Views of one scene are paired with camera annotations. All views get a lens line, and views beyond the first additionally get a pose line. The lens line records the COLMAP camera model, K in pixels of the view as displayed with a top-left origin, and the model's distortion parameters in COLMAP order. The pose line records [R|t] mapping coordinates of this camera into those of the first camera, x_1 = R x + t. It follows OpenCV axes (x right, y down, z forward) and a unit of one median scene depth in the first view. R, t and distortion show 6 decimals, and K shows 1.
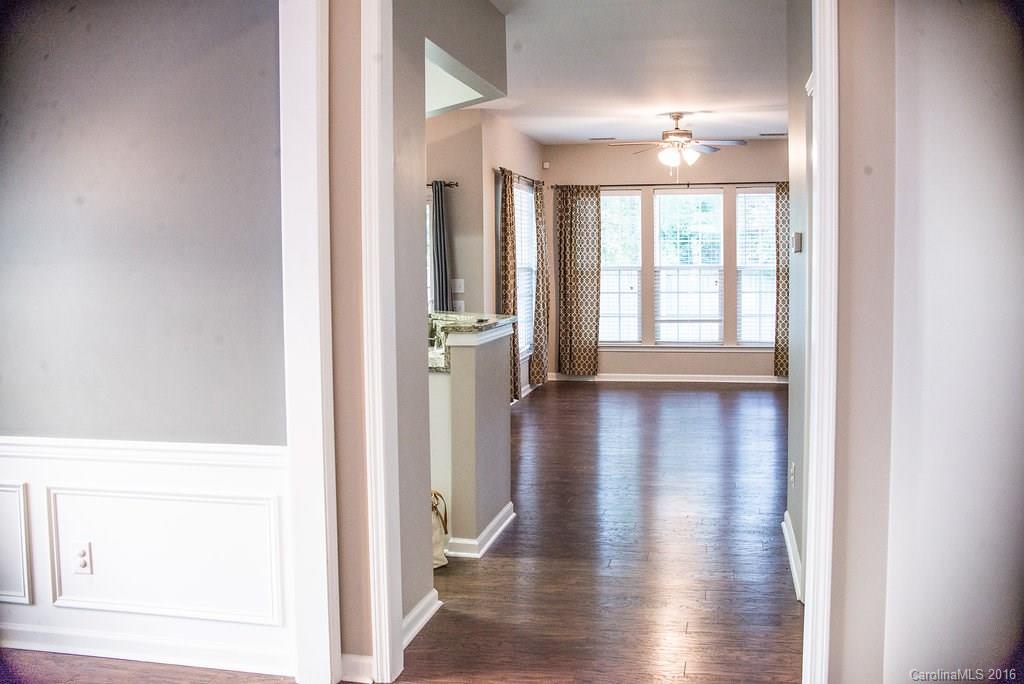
lens RADIAL K [[1036.1, 0, 514.7], [0, 1036.1, 341.1], [0, 0, 1]] dist [-0.124806, 0.000000]
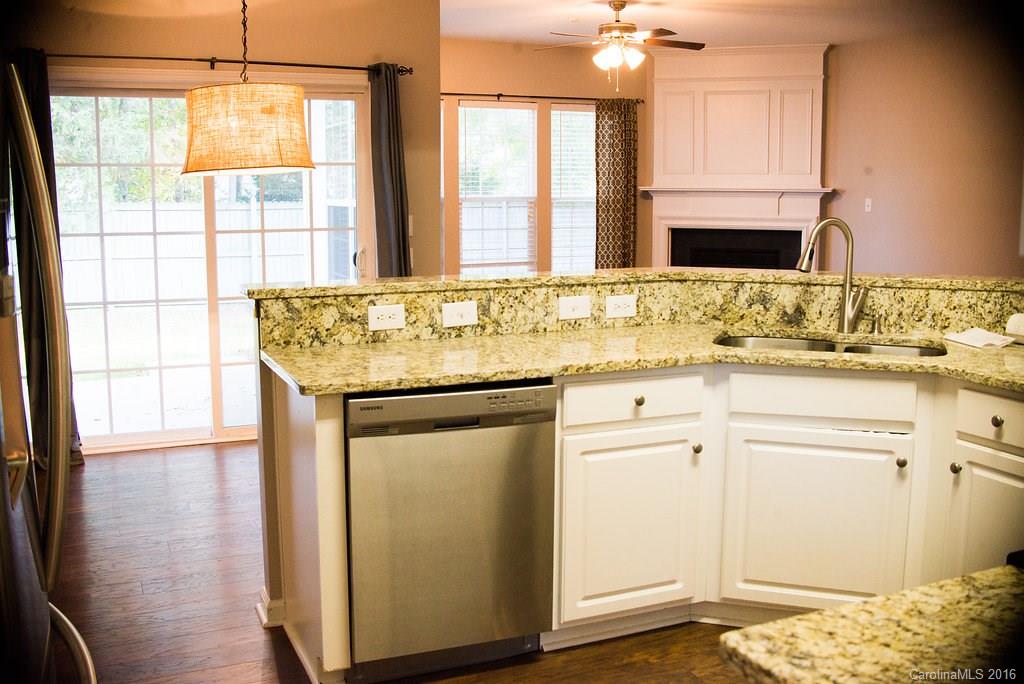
lens RADIAL K [[1036.1, 0, 511.2], [0, 1036.1, 342.9], [0, 0, 1]] dist [-0.124806, 0.000000]
pose [[0.809553, -0.076783, 0.582004, -0.316560], [0.039364, 0.996278, 0.076684, -0.020523], [-0.585726, -0.039170, 0.809562, 0.335838]]
